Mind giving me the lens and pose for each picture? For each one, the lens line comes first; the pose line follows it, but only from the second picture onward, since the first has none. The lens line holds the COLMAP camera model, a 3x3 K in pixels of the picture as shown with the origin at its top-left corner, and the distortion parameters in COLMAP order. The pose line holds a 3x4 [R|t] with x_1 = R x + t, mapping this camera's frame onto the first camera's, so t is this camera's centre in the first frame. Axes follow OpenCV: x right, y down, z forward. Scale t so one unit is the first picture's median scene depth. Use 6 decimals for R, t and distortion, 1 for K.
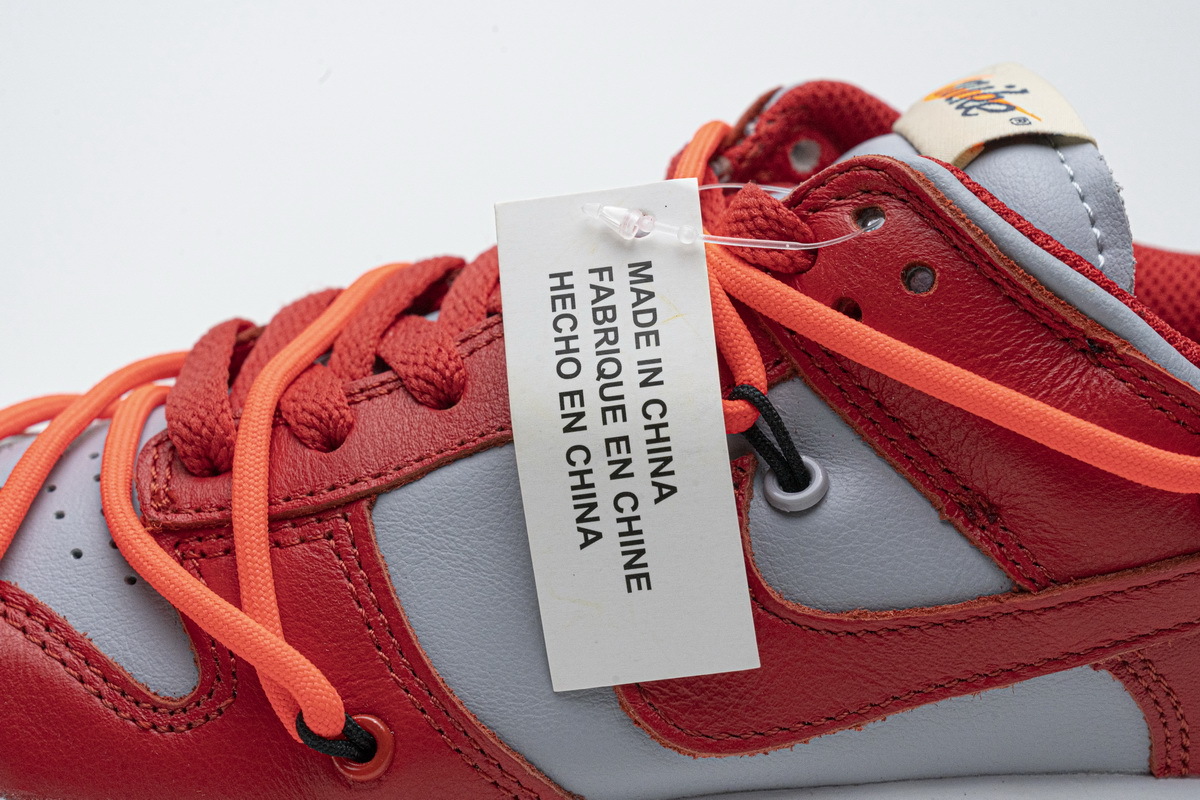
lens RADIAL K [[2334.6, 0, 605.9], [0, 2334.6, 390.1], [0, 0, 1]] dist [0.010032, 0.000000]
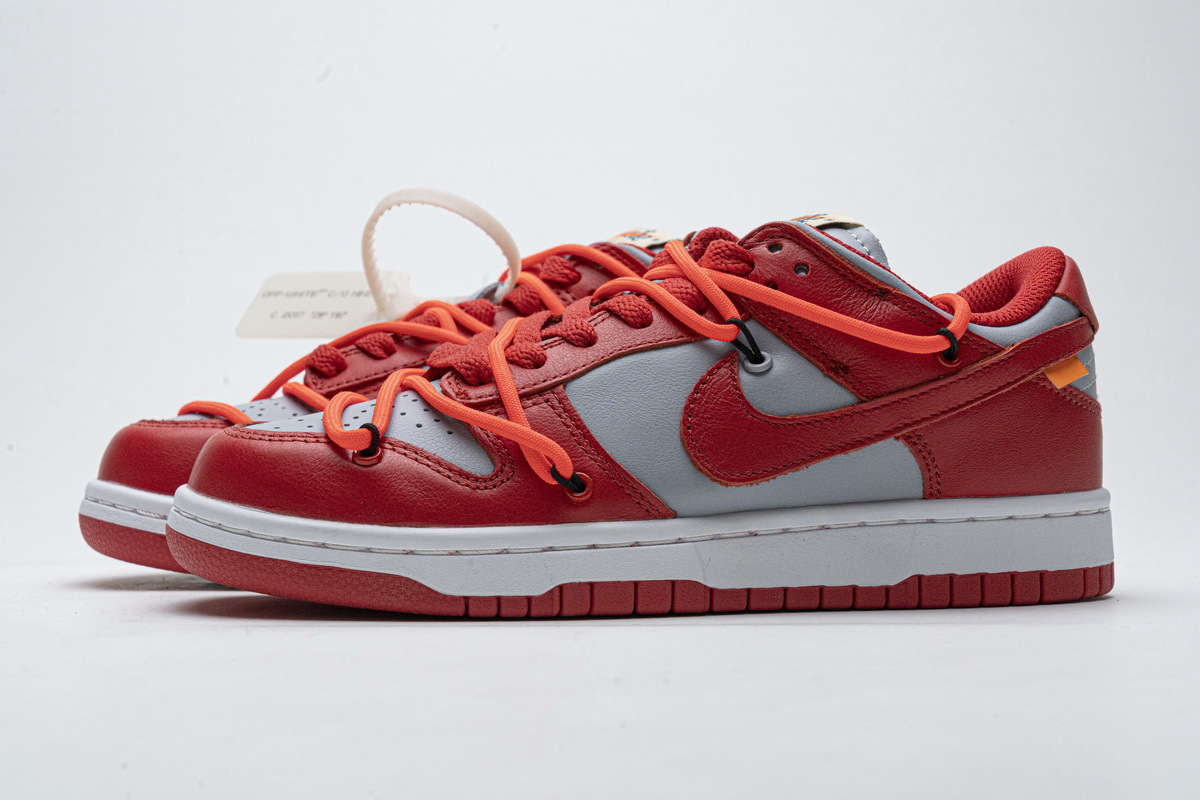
lens RADIAL K [[2334.6, 0, 601.0], [0, 2334.6, 405.4], [0, 0, 1]] dist [0.010032, 0.000000]
pose [[0.978219, -0.048791, 0.201760, -0.509390], [0.094758, 0.969760, -0.224913, 0.560357], [-0.184685, 0.239132, 0.953261, -1.060277]]
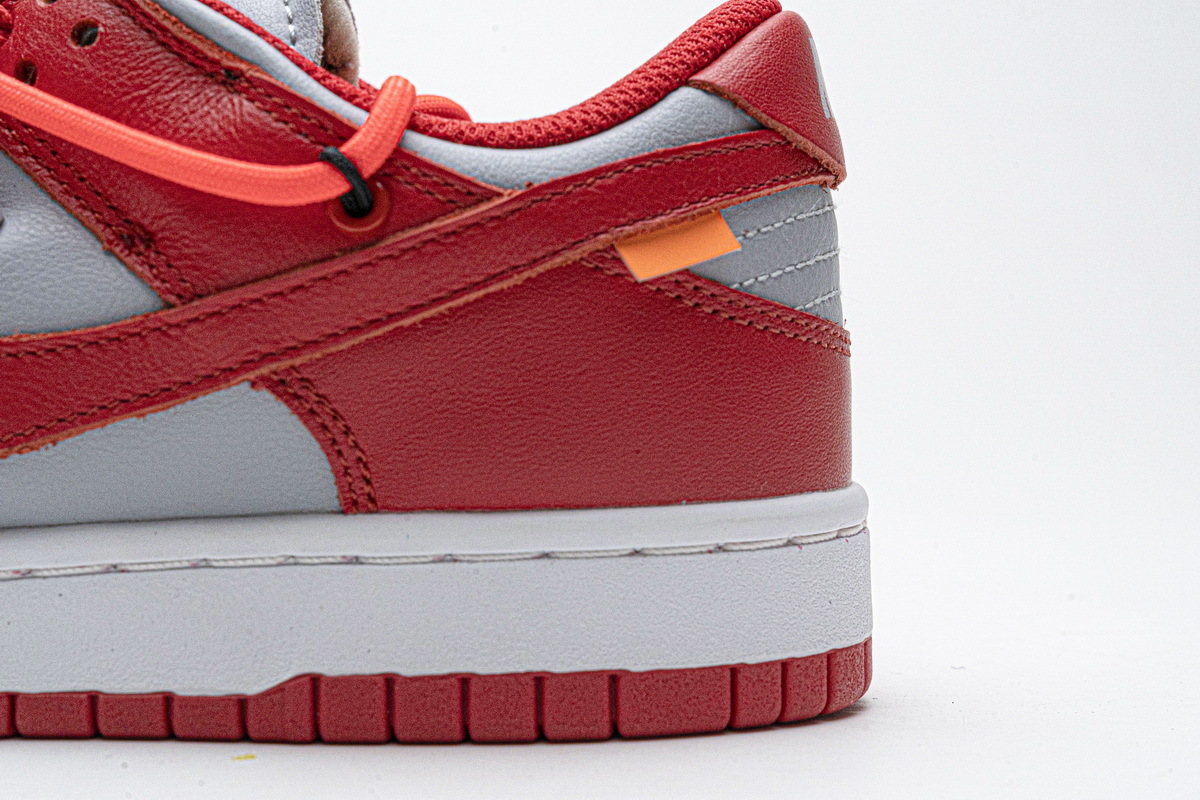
lens RADIAL K [[2334.6, 0, 575.5], [0, 2334.6, 360.8], [0, 0, 1]] dist [0.010032, 0.000000]
pose [[0.995414, -0.043797, -0.085043, 0.443861], [0.023154, 0.972906, -0.230037, 0.352155], [0.092814, 0.227014, 0.969459, 0.006053]]
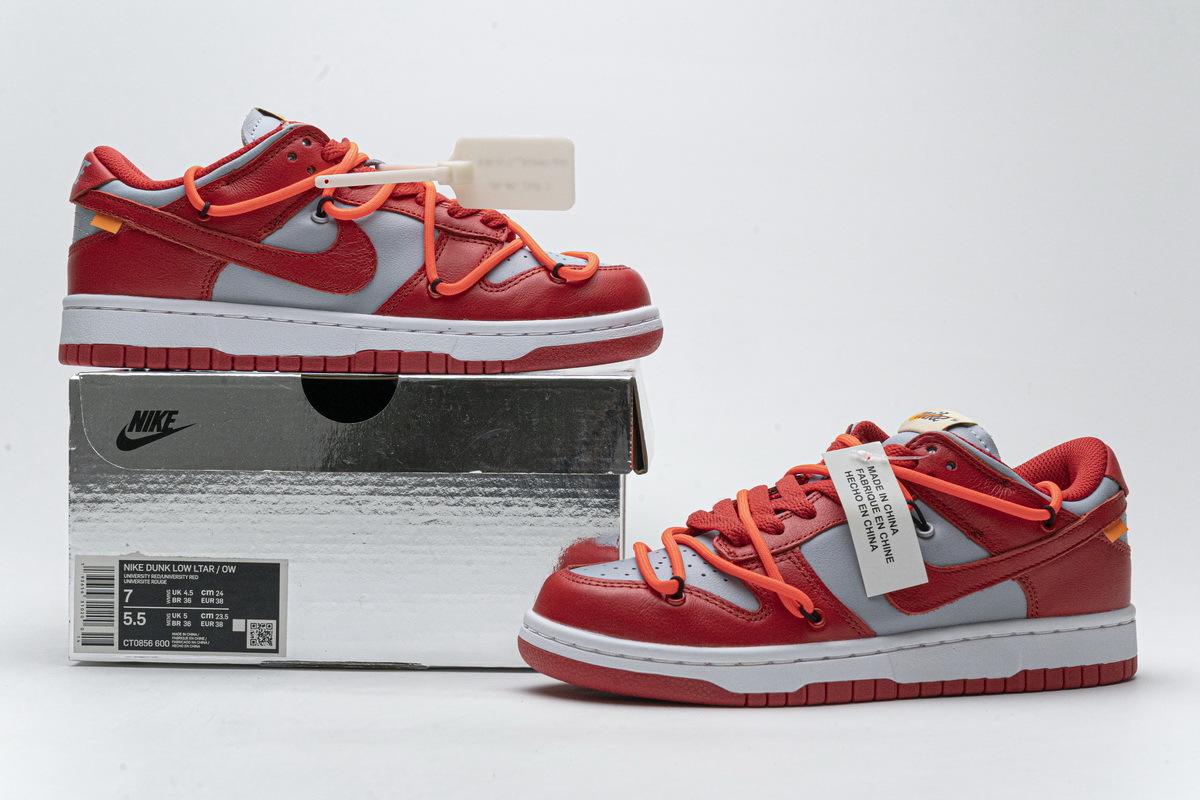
lens RADIAL K [[2226.8, 0, 600.9], [0, 2226.8, 395.0], [0, 0, 1]] dist [-0.064257, 0.000000]
pose [[0.950872, -0.045795, 0.306180, -1.293587], [0.113268, 0.971890, -0.206399, 0.447501], [-0.288121, 0.230939, 0.929330, -1.802973]]
